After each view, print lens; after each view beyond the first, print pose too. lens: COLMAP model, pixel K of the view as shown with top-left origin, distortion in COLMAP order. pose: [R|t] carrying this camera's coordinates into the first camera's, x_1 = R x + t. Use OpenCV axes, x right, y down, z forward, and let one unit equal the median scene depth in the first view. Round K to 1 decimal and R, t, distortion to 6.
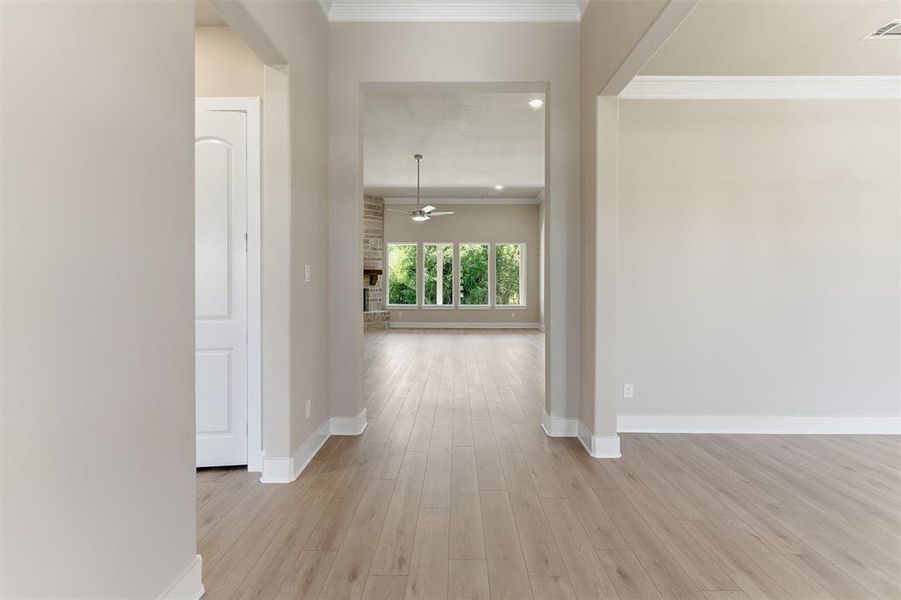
lens RADIAL K [[379.4, 0, 449.9], [0, 379.4, 281.6], [0, 0, 1]] dist [0.000110, 0.001812]
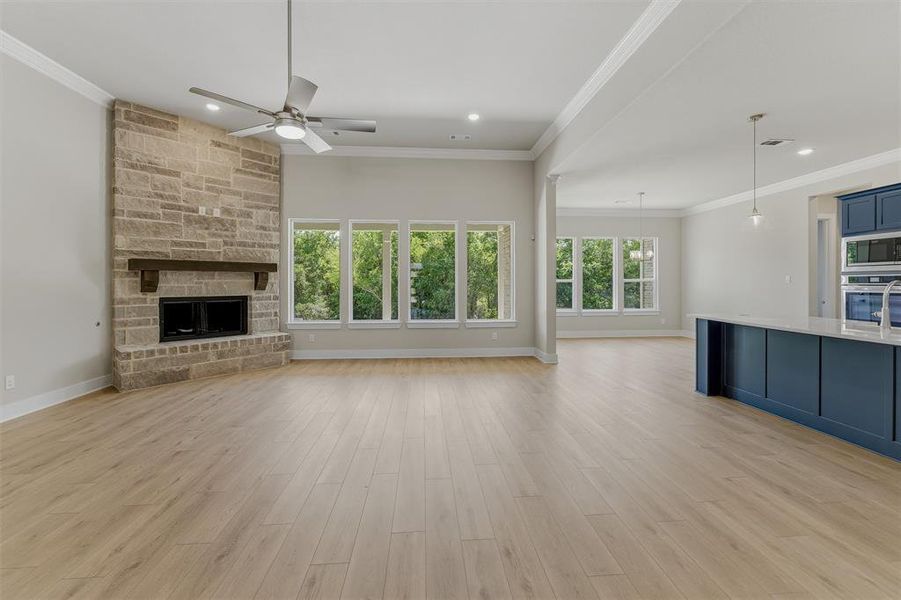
lens RADIAL K [[379.4, 0, 443.7], [0, 379.4, 282.2], [0, 0, 1]] dist [0.000110, 0.001812]
pose [[0.997283, -0.004108, 0.073548, 0.036705], [0.004115, 0.999992, 0.000055, -0.000778], [-0.073547, 0.000248, 0.997292, 0.390363]]
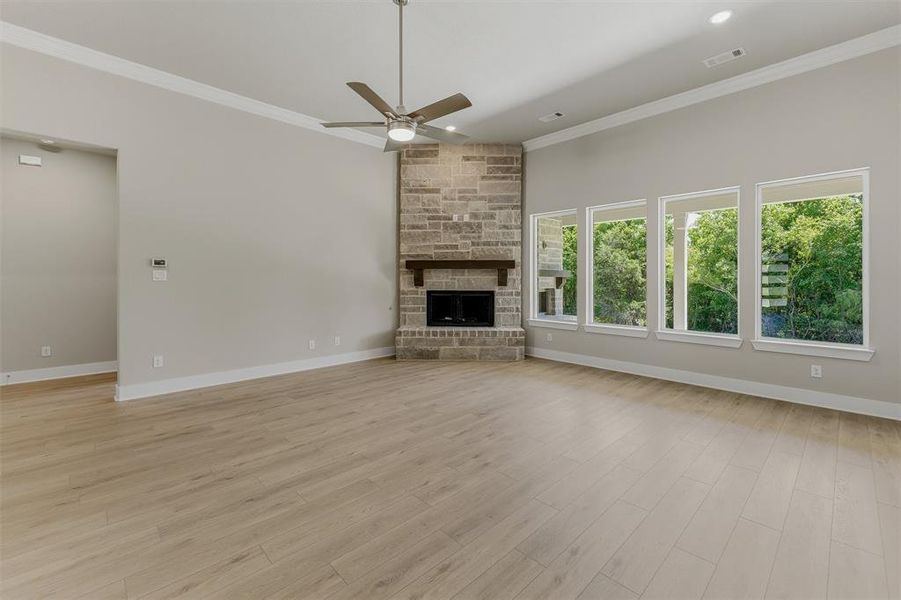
lens RADIAL K [[379.4, 0, 460.9], [0, 379.4, 277.4], [0, 0, 1]] dist [0.000110, 0.001812]
pose [[0.699897, -0.006234, -0.714216, 0.192093], [0.002051, 0.999975, -0.006718, 0.000386], [0.714241, 0.003237, 0.699893, 0.511702]]
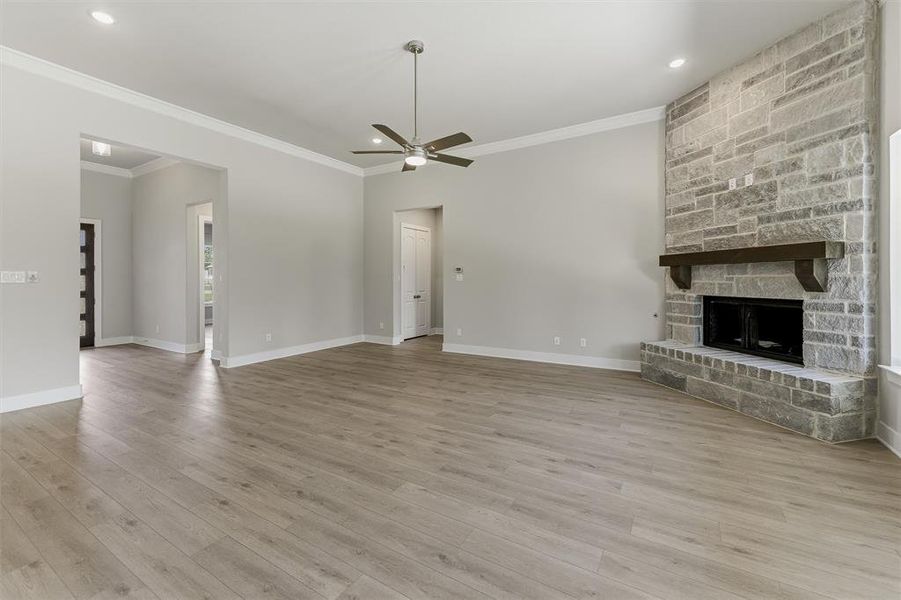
lens RADIAL K [[379.4, 0, 448.5], [0, 379.4, 280.8], [0, 0, 1]] dist [0.000110, 0.001812]
pose [[-0.512115, -0.000080, -0.858917, 0.239194], [0.002342, 0.999996, -0.001489, 0.000570], [0.858914, -0.002774, -0.512113, 0.888977]]
